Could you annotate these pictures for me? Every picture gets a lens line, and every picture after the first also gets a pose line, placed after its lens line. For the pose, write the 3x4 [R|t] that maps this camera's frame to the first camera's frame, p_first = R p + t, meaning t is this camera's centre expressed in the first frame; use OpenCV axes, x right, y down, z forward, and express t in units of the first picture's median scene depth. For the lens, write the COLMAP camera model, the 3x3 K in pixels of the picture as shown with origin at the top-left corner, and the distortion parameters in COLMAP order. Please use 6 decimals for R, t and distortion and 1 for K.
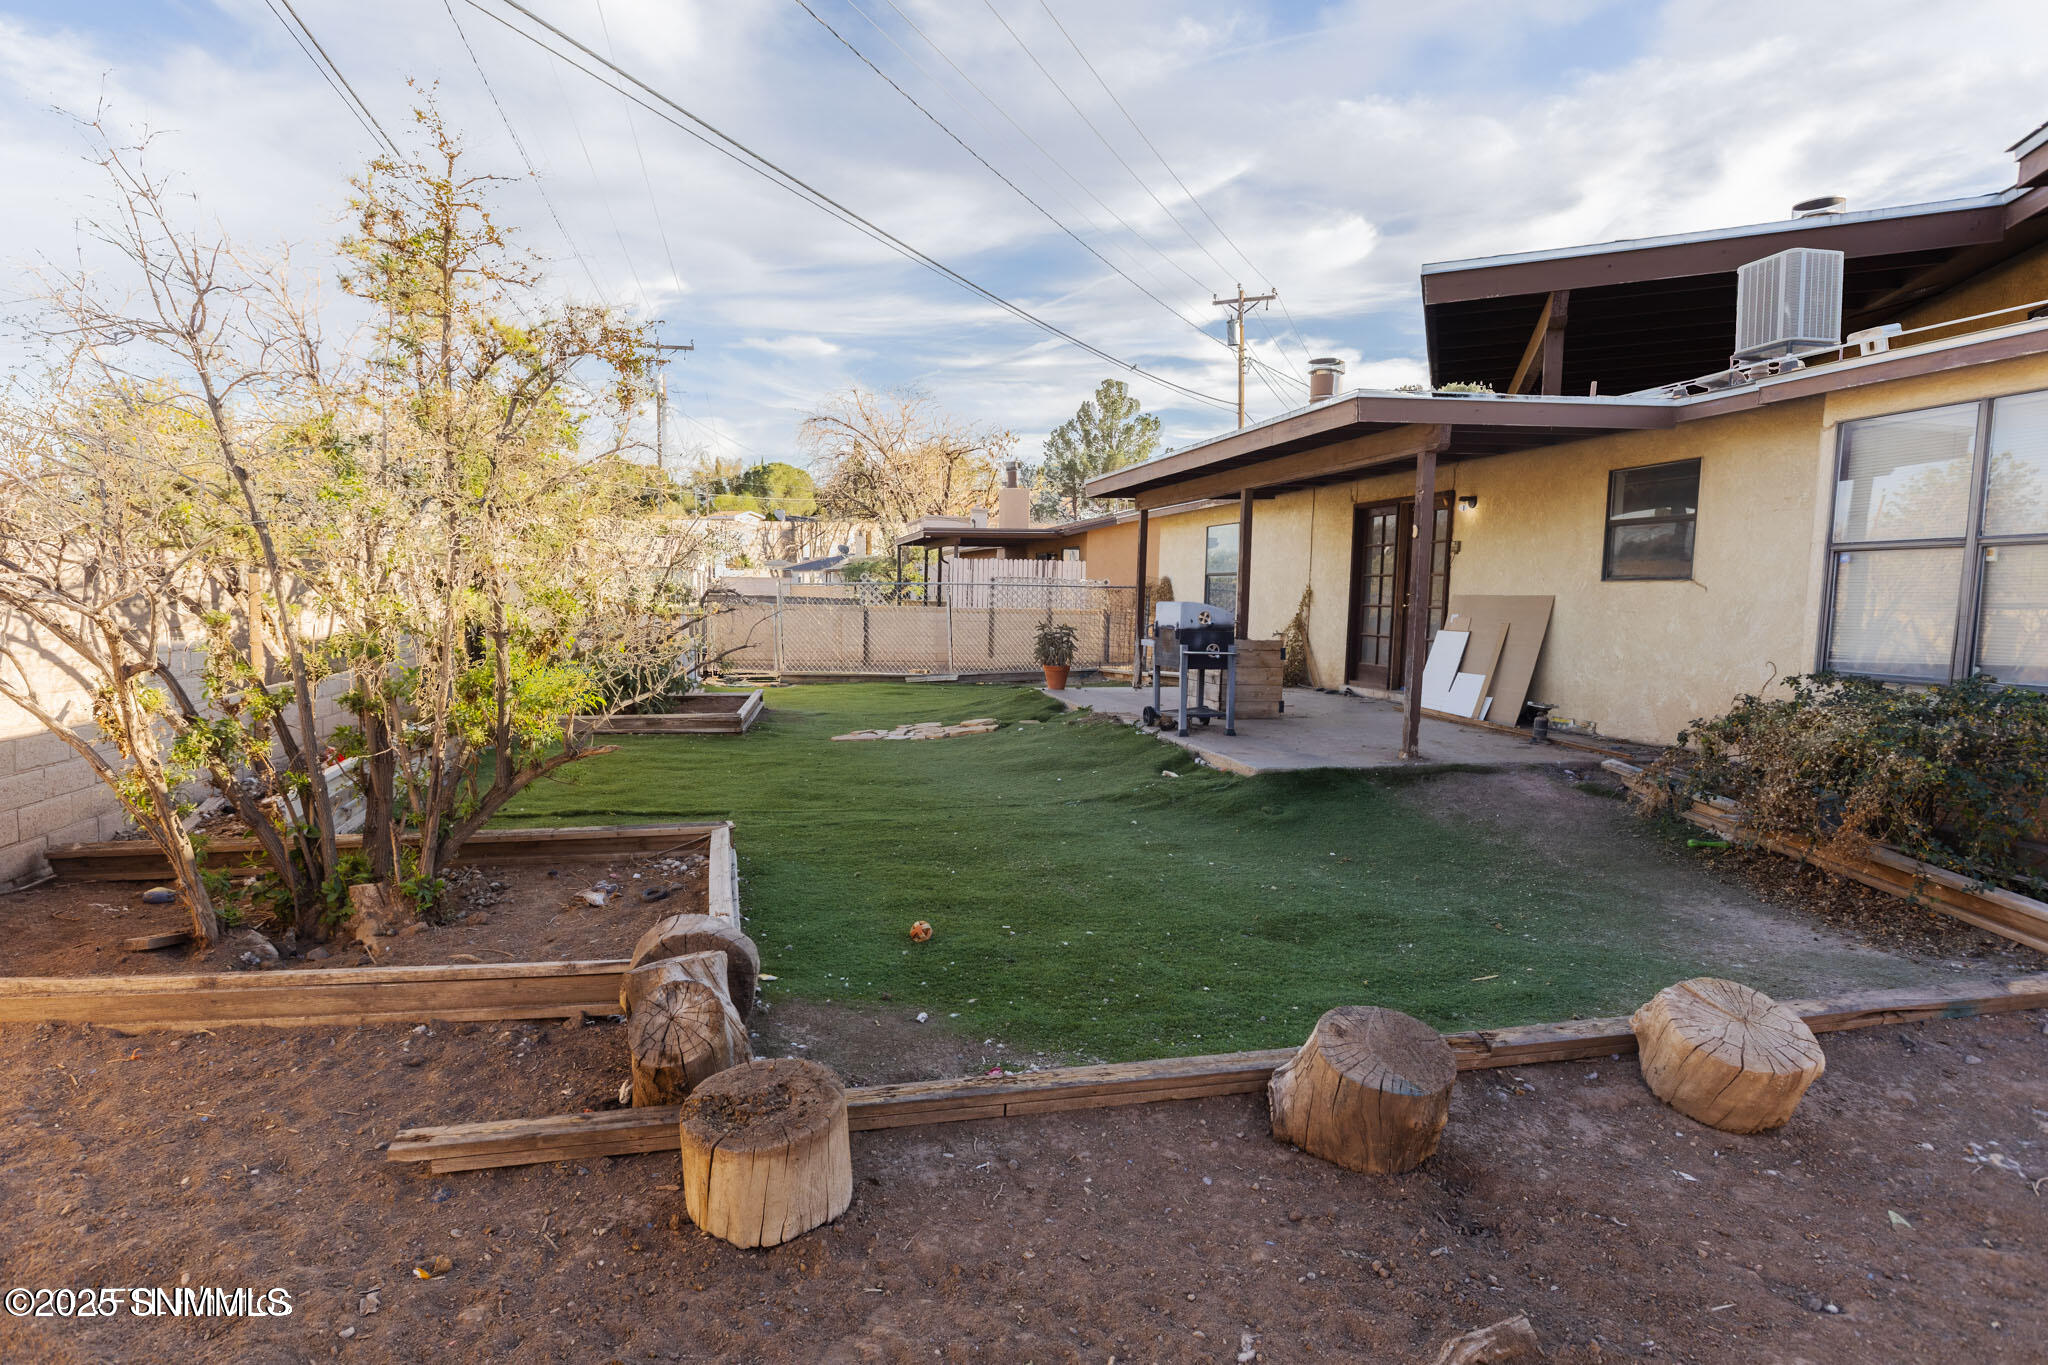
lens RADIAL K [[1118.2, 0, 1021.4], [0, 1118.2, 693.0], [0, 0, 1]] dist [0.006469, 0.002441]
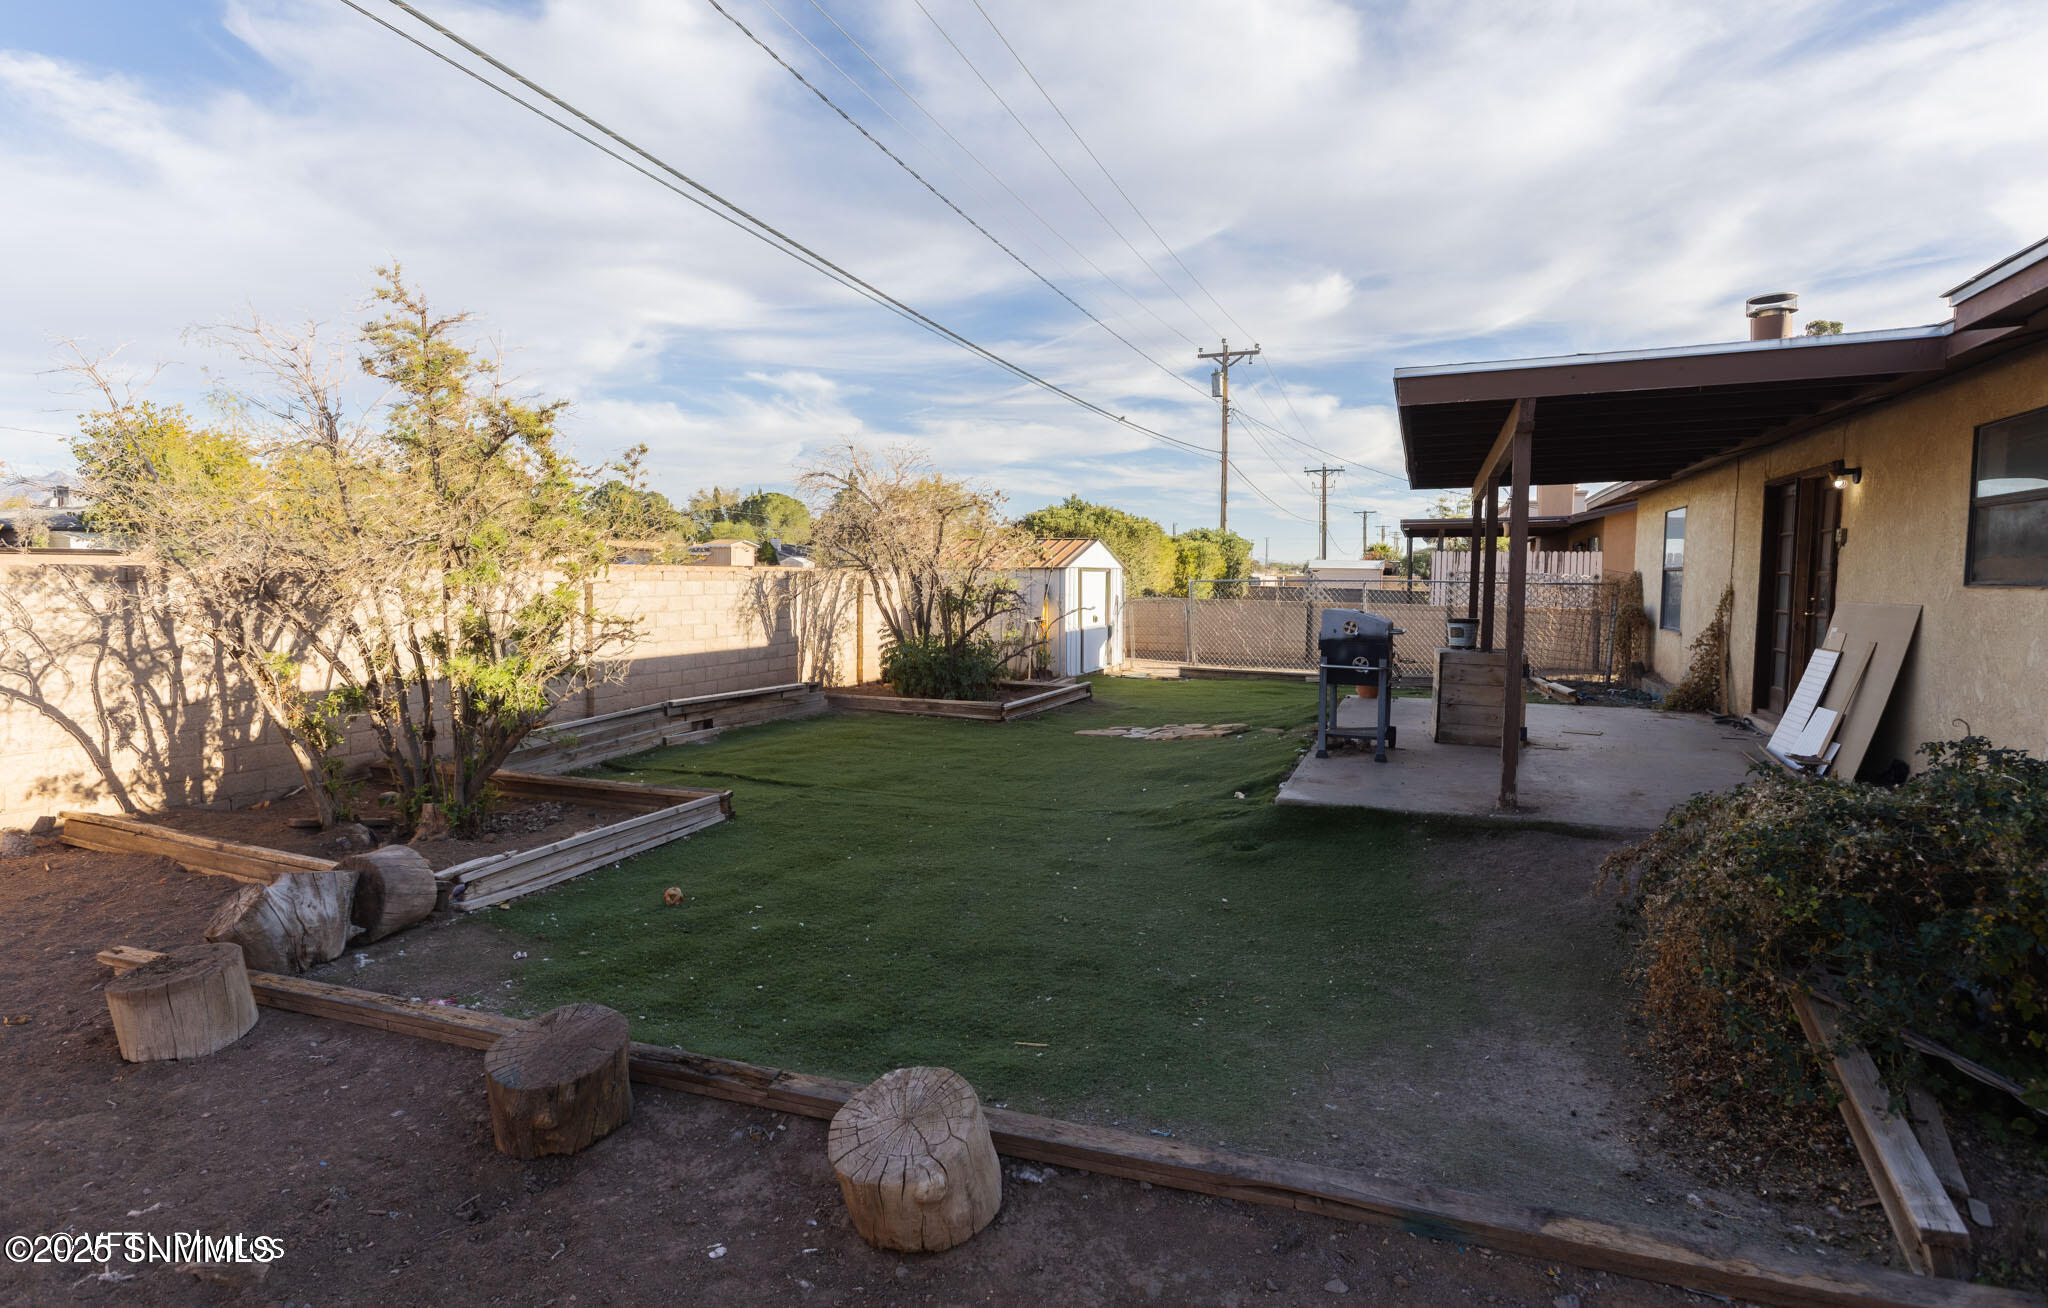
lens RADIAL K [[1110.8, 0, 1021.6], [0, 1110.8, 649.0], [0, 0, 1]] dist [0.004488, 0.001674]
pose [[0.828606, 0.033633, -0.558821, 0.669984], [-0.050076, 0.998645, -0.014148, -0.036873], [0.557588, 0.039706, 0.829168, 0.180678]]
